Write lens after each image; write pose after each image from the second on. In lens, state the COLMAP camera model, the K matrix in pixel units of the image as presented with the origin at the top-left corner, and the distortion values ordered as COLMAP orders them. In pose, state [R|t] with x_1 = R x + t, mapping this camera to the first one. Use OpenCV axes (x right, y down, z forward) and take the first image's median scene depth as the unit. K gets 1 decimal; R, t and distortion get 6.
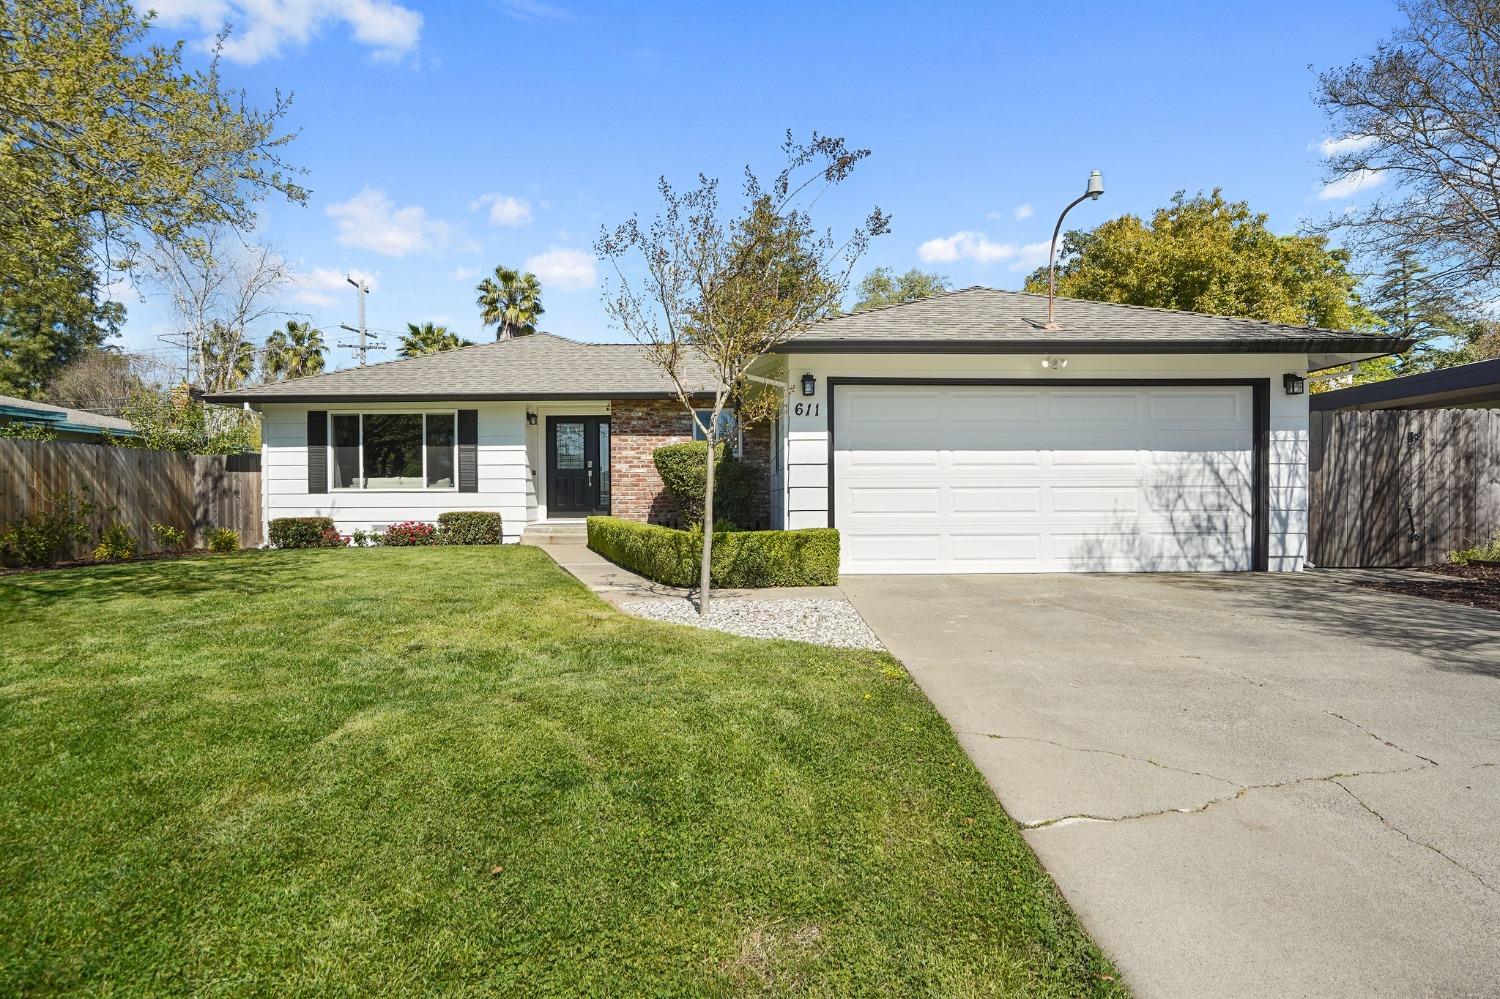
lens RADIAL K [[825.9, 0, 750.0], [0, 825.9, 499.5], [0, 0, 1]] dist [-0.040489, 0.038870]
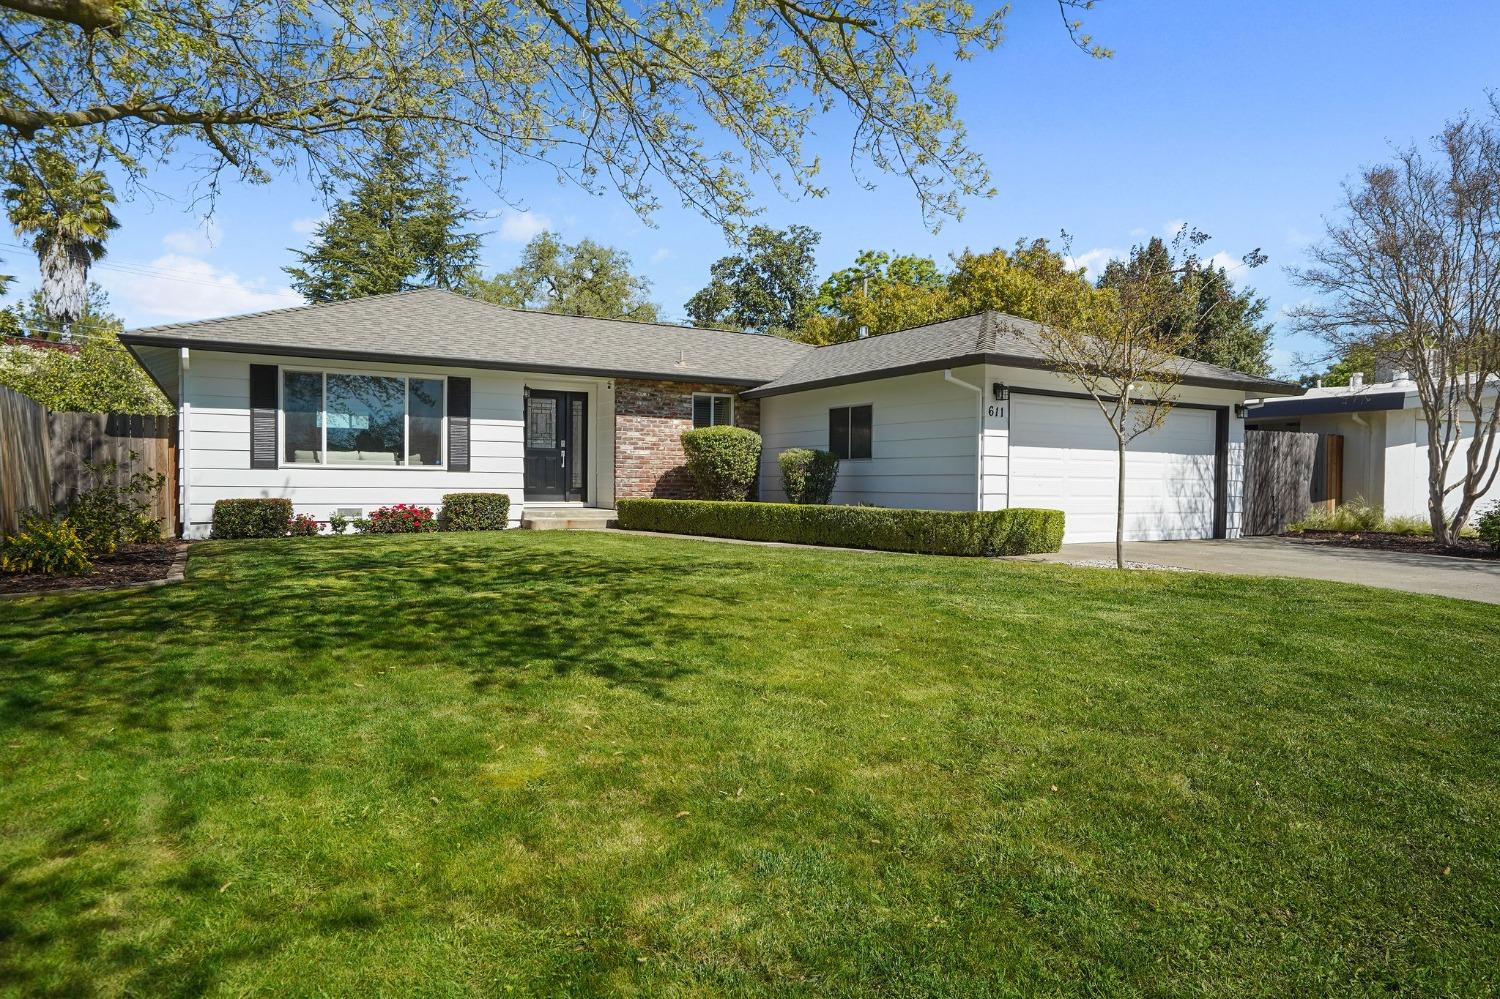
lens RADIAL K [[907.4, 0, 750.0], [0, 907.4, 499.5], [0, 0, 1]] dist [-0.007501, 0.001862]
pose [[0.873391, 0.005326, 0.486991, -0.545967], [-0.012733, 0.999848, 0.011901, 0.005971], [-0.486854, -0.016595, 0.873326, 0.001277]]
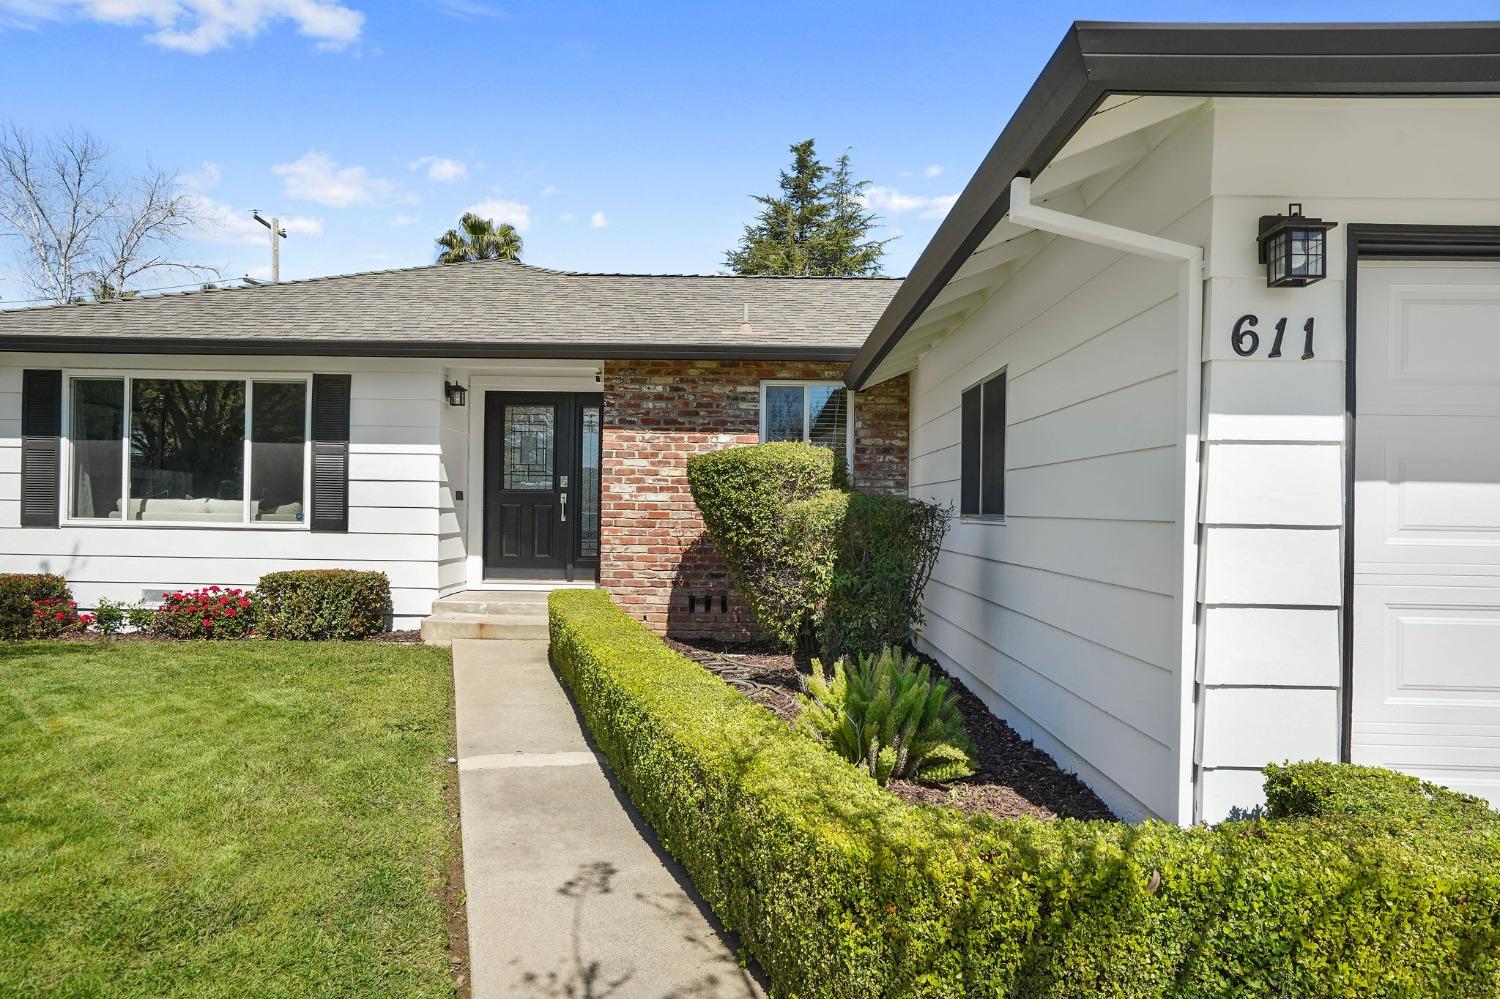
lens RADIAL K [[943.6, 0, 750.0], [0, 943.6, 499.5], [0, 0, 1]] dist [-0.001644, 0.001302]
pose [[0.999655, 0.021118, -0.015649, -0.065377], [-0.021343, 0.999670, -0.014326, -0.026353], [0.015341, 0.014655, 0.999775, 0.405035]]
